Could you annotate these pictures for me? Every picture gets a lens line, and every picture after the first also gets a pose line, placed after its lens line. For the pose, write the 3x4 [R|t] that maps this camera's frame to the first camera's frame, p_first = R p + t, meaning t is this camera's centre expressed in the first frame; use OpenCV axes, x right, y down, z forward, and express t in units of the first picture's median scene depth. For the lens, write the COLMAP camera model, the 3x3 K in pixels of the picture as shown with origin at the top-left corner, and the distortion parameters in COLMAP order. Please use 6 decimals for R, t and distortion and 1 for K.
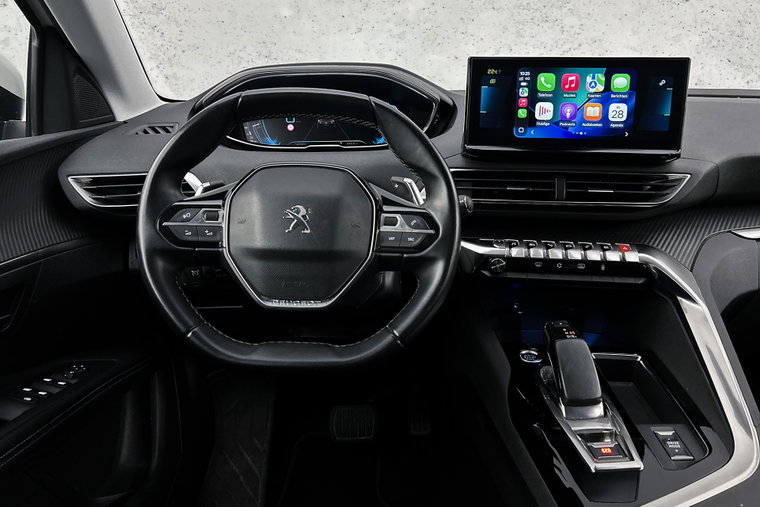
lens RADIAL K [[577.0, 0, 378.7], [0, 577.0, 255.2], [0, 0, 1]] dist [0.043754, -0.053888]
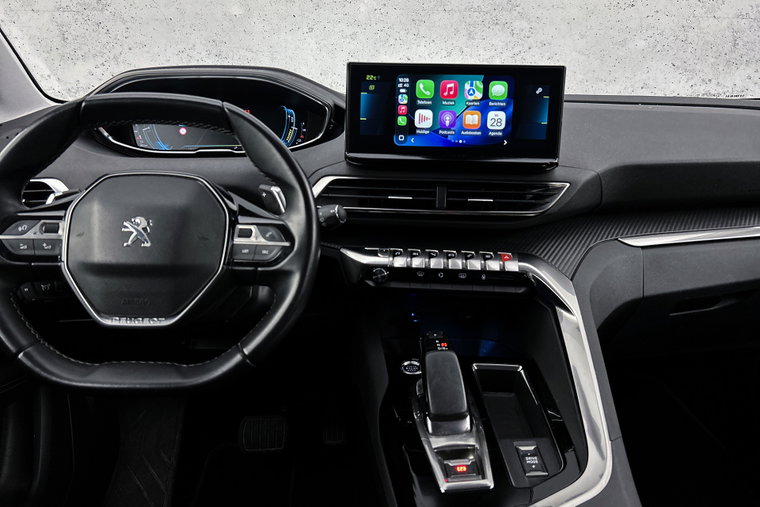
lens RADIAL K [[577.0, 0, 376.3], [0, 577.0, 253.7], [0, 0, 1]] dist [0.043754, -0.053888]
pose [[0.998809, -0.004554, 0.048587, 0.155323], [0.004639, 0.999988, -0.001628, -0.017883], [-0.048579, 0.001852, 0.998818, 0.025123]]
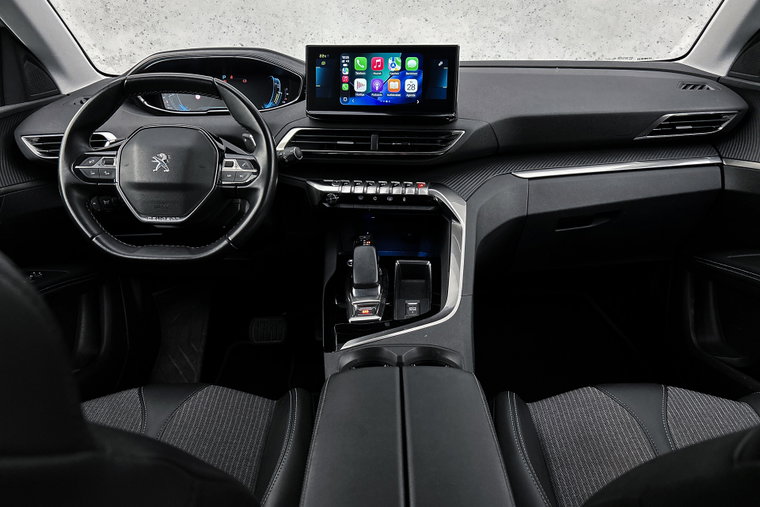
lens RADIAL K [[577.0, 0, 373.7], [0, 577.0, 258.5], [0, 0, 1]] dist [0.043754, -0.053888]
pose [[0.999690, -0.006029, -0.024161, 0.345437], [0.007741, 0.997416, 0.071425, 0.064068], [0.023668, -0.071590, 0.997153, -0.397813]]
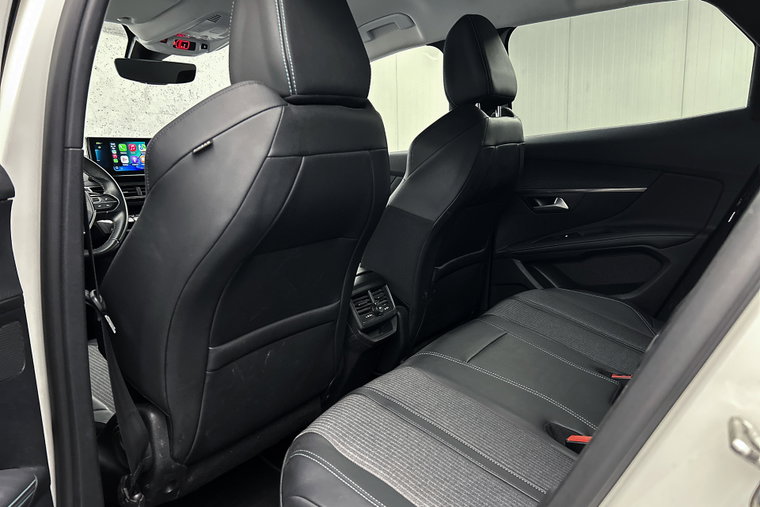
lens RADIAL K [[577.0, 0, 380.2], [0, 577.0, 251.0], [0, 0, 1]] dist [0.043754, -0.053888]
pose [[0.566651, -0.151052, 0.809994, -1.081824], [0.270870, 0.962564, -0.009990, 0.409155], [-0.778162, 0.225064, 0.586353, -1.092597]]
